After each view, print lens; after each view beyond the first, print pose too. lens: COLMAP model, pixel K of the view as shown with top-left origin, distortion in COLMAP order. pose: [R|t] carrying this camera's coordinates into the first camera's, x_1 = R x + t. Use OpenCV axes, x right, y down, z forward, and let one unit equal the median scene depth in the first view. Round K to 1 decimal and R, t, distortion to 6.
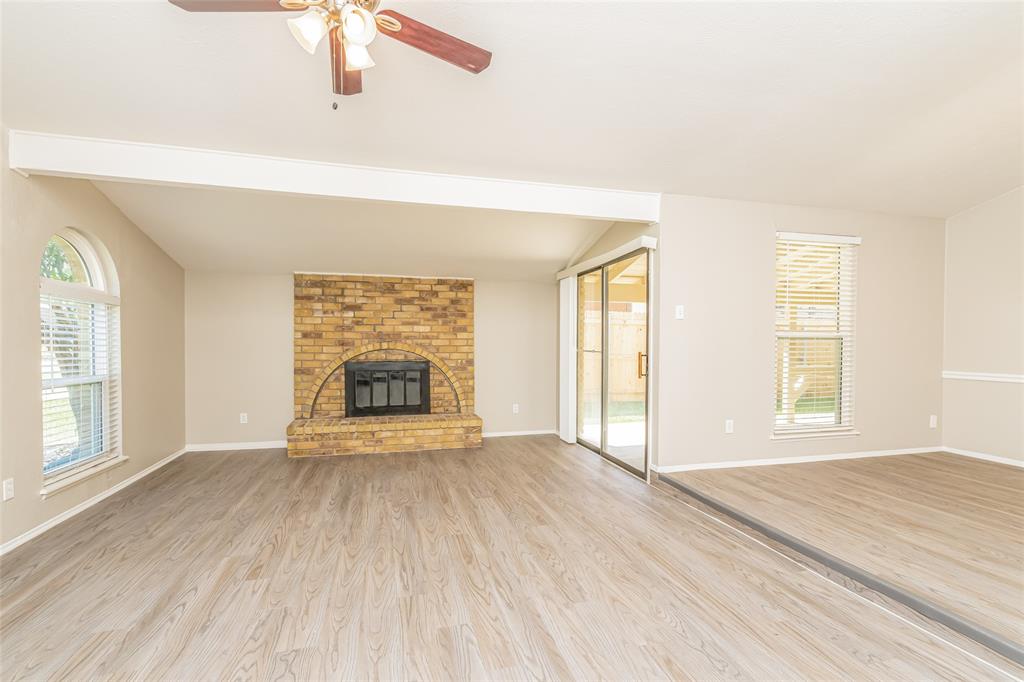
lens RADIAL K [[470.0, 0, 512.0], [0, 470.0, 341.0], [0, 0, 1]] dist [0.019574, 0.000026]
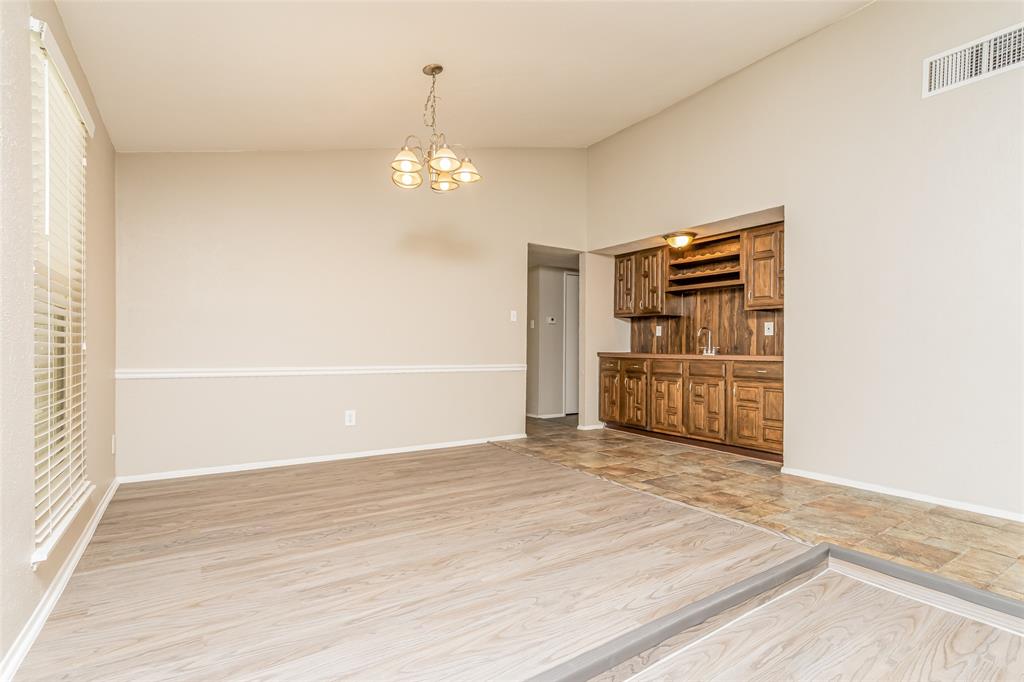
lens RADIAL K [[478.3, 0, 517.8], [0, 478.3, 353.8], [0, 0, 1]] dist [0.000768, 0.000093]
pose [[-0.322711, -0.005309, 0.946483, 0.099361], [-0.010123, 0.999946, 0.002157, 0.056601], [-0.946443, -0.008885, -0.322747, 1.101102]]
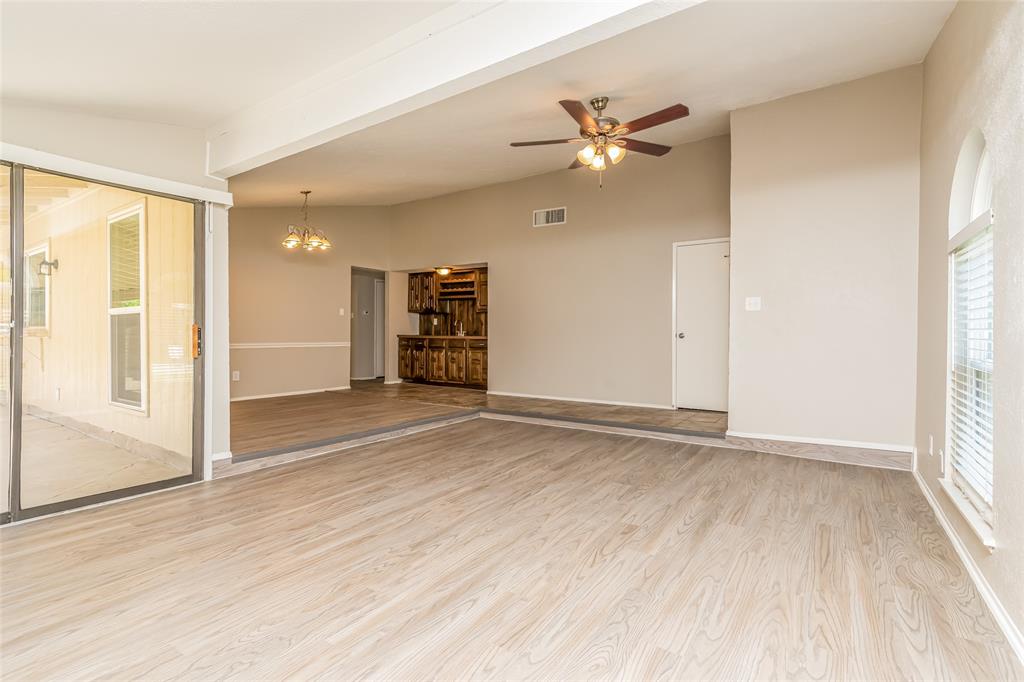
lens RADIAL K [[470.0, 0, 512.0], [0, 470.0, 341.0], [0, 0, 1]] dist [0.019574, 0.000026]
pose [[-0.651630, -0.013697, 0.758413, -0.985193], [-0.010055, 0.999905, 0.009419, 0.056546], [-0.758470, -0.001488, -0.651706, 1.598597]]
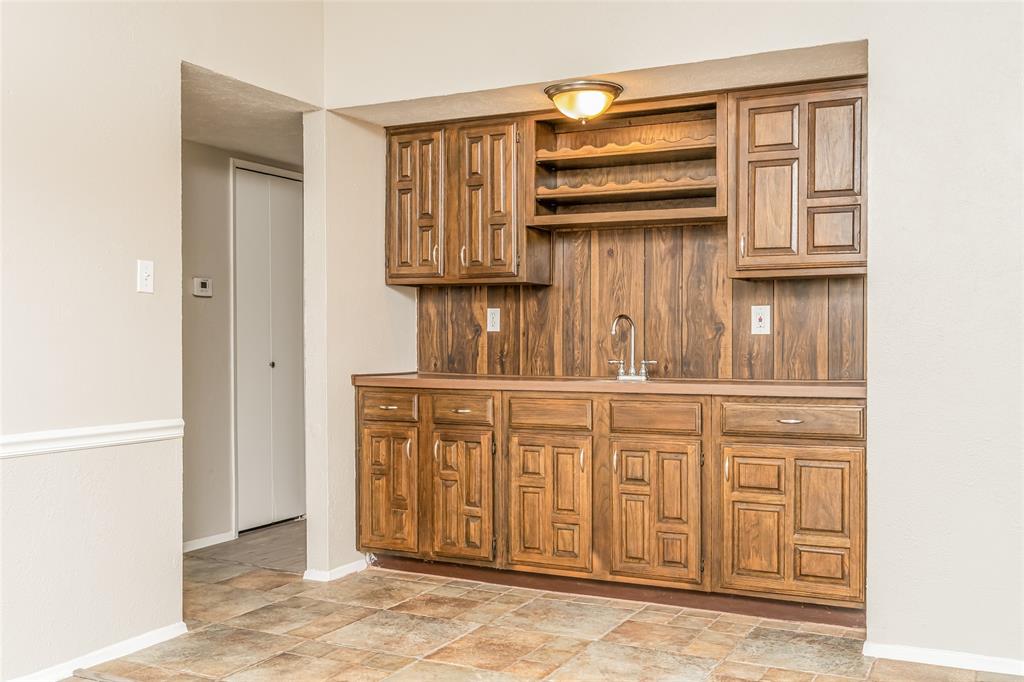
lens RADIAL K [[967.1, 0, 513.0], [0, 967.1, 366.8], [0, 0, 1]] dist [-0.003295, -0.003181]
pose [[-0.743518, -0.008573, 0.668661, 0.659603], [0.001711, 0.999890, 0.014723, 0.015224], [-0.668714, 0.012091, -0.743422, 1.125256]]
